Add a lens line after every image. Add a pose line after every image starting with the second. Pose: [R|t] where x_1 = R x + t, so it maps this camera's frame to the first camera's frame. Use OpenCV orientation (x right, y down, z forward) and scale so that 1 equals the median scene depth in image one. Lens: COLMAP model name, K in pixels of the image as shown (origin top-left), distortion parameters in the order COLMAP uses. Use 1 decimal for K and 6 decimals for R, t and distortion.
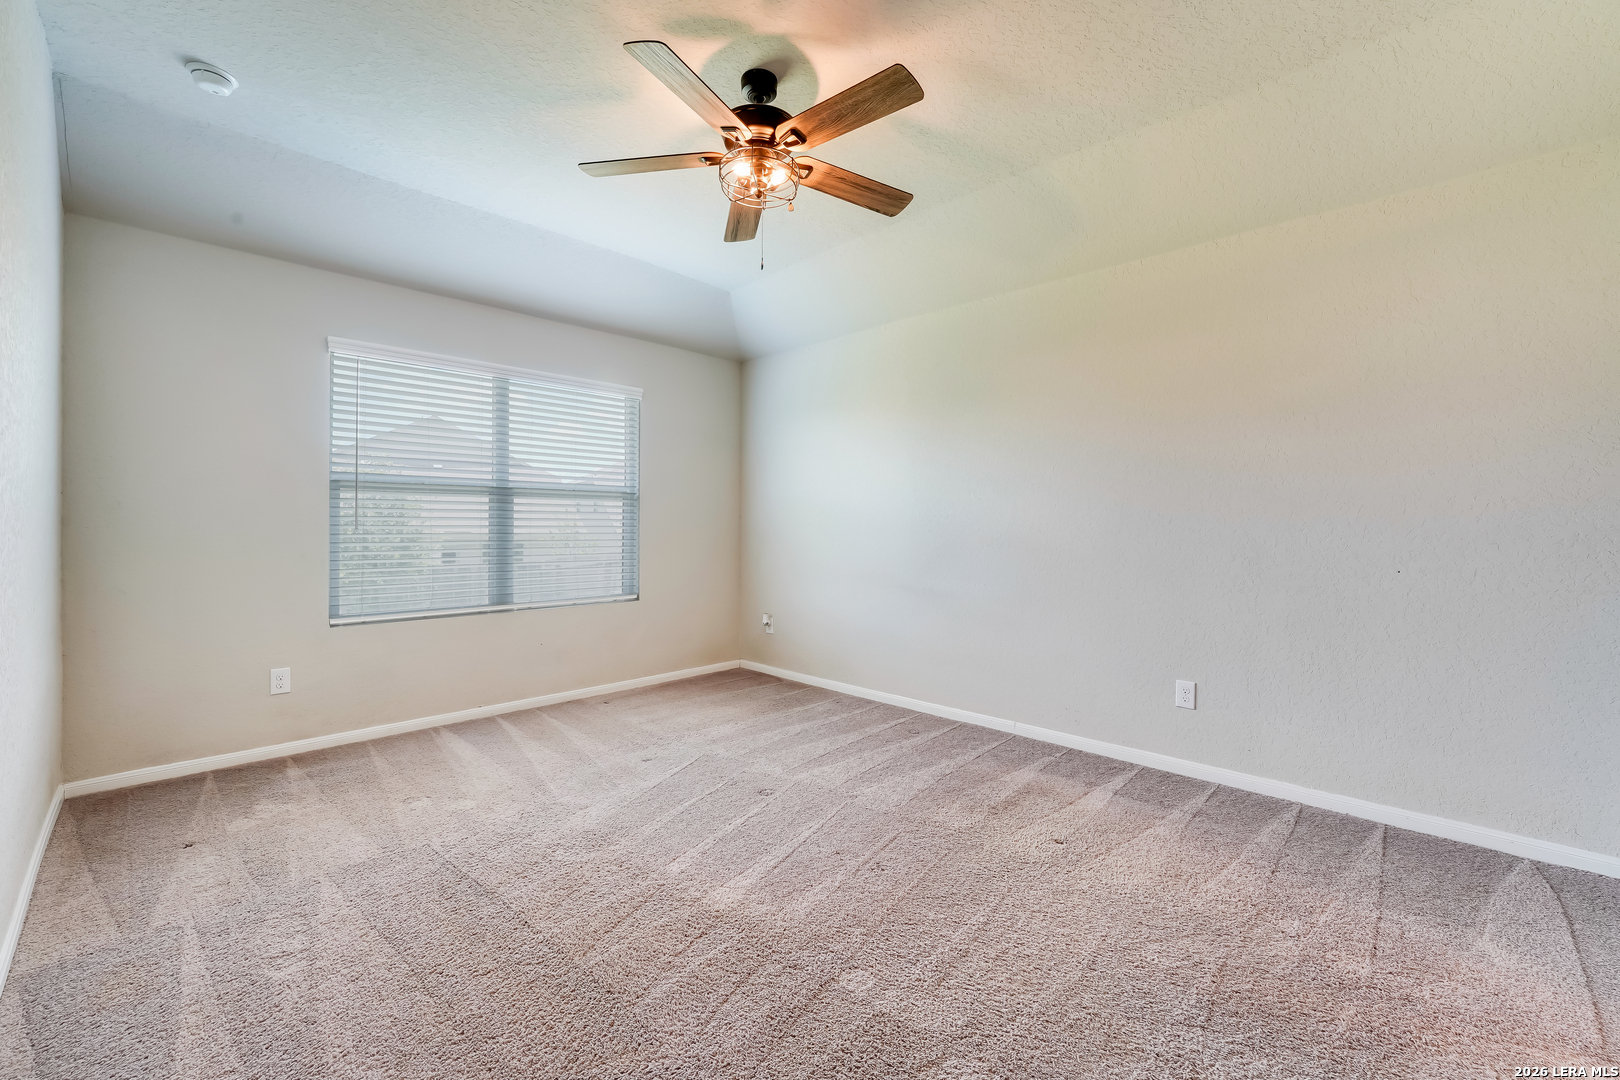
lens RADIAL K [[661.8, 0, 809.5], [0, 661.8, 519.4], [0, 0, 1]] dist [-0.000505, -0.000134]
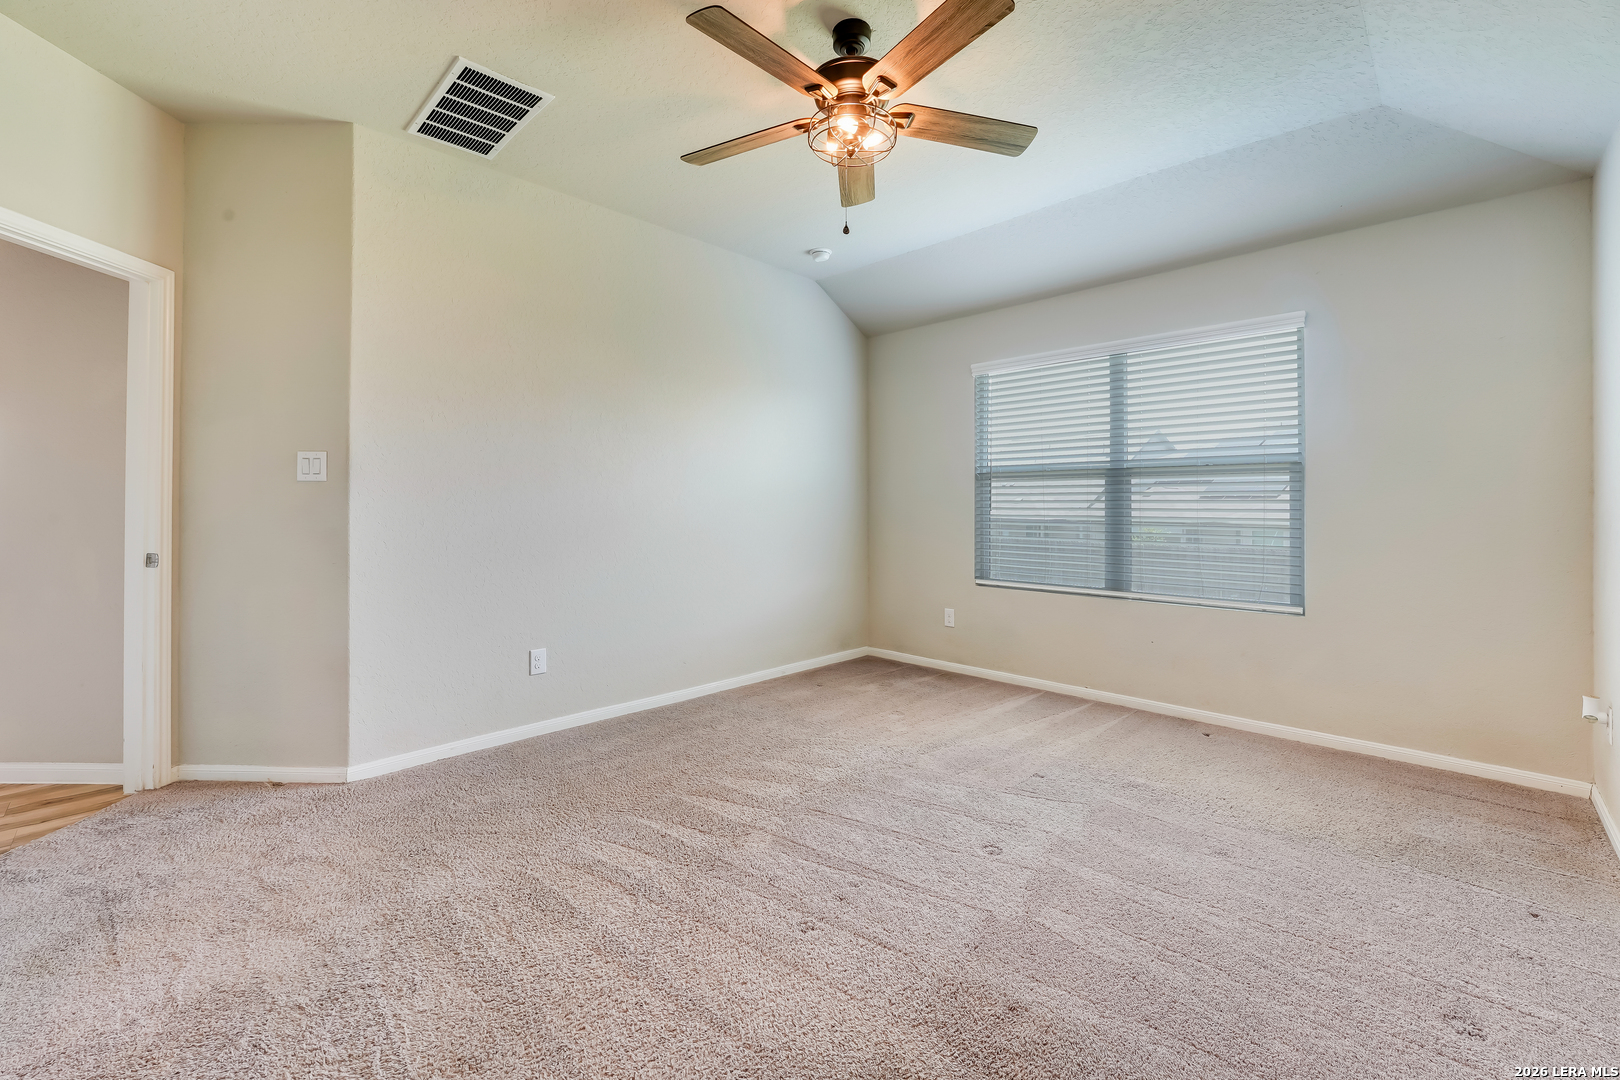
lens RADIAL K [[679.4, 0, 812.9], [0, 679.4, 510.7], [0, 0, 1]] dist [-0.000387, -0.000156]
pose [[-0.002254, 0.002522, -0.999994, 0.526780], [0.008353, 0.999962, 0.002504, 0.006718], [0.999963, -0.008347, -0.002275, 0.570573]]
